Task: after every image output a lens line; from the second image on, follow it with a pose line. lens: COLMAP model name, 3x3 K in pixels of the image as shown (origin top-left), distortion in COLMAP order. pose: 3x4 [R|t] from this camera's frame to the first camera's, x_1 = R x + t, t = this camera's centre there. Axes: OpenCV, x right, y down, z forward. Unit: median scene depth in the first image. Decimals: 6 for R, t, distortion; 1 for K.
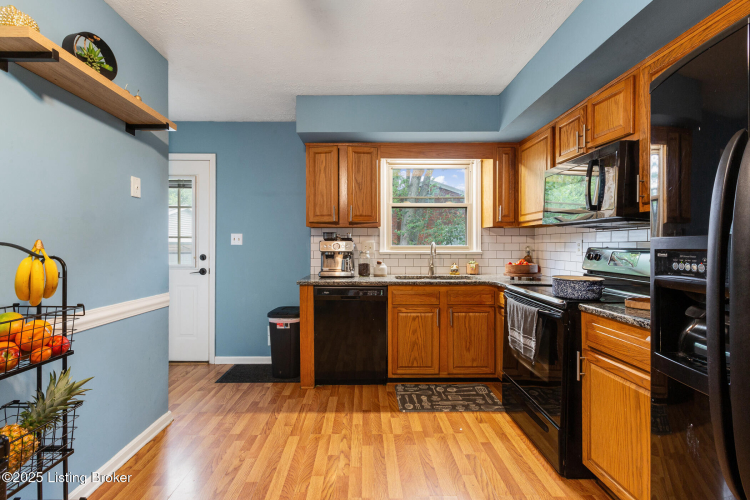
lens RADIAL K [[335.3, 0, 370.2], [0, 335.3, 247.7], [0, 0, 1]] dist [0.000652, 0.000135]
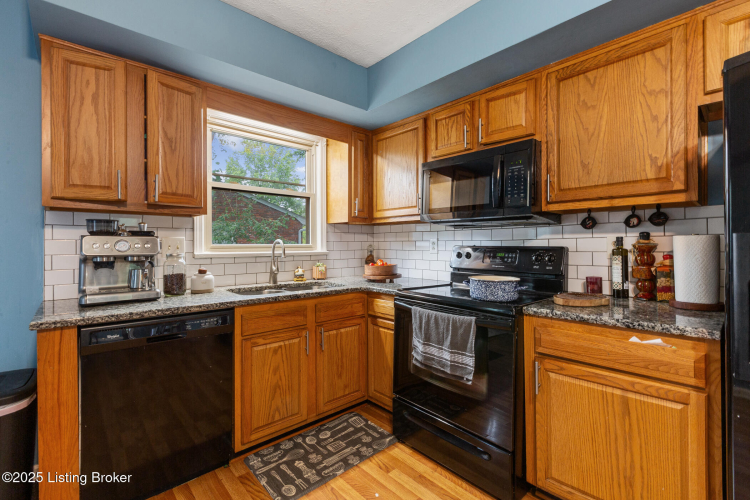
lens RADIAL K [[335.3, 0, 377.2], [0, 335.3, 244.7], [0, 0, 1]] dist [0.000652, 0.000135]
pose [[0.750486, -0.002237, 0.660882, -0.163594], [0.007368, 0.999960, -0.004982, -0.000553], [-0.660845, 0.008608, 0.750473, 0.345826]]
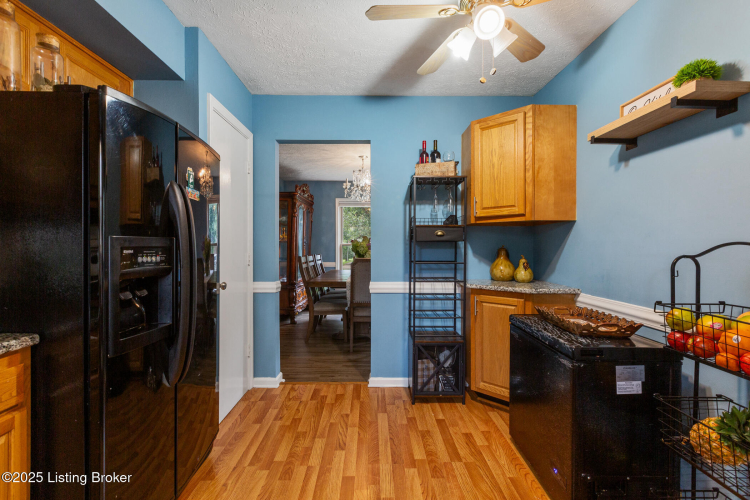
lens RADIAL K [[335.3, 0, 374.8], [0, 335.3, 248.1], [0, 0, 1]] dist [0.000652, 0.000135]
pose [[-0.999959, -0.002917, 0.008566, -0.001250], [-0.002834, 0.999949, 0.009720, -0.001531], [-0.008594, 0.009695, -0.999916, 0.736318]]
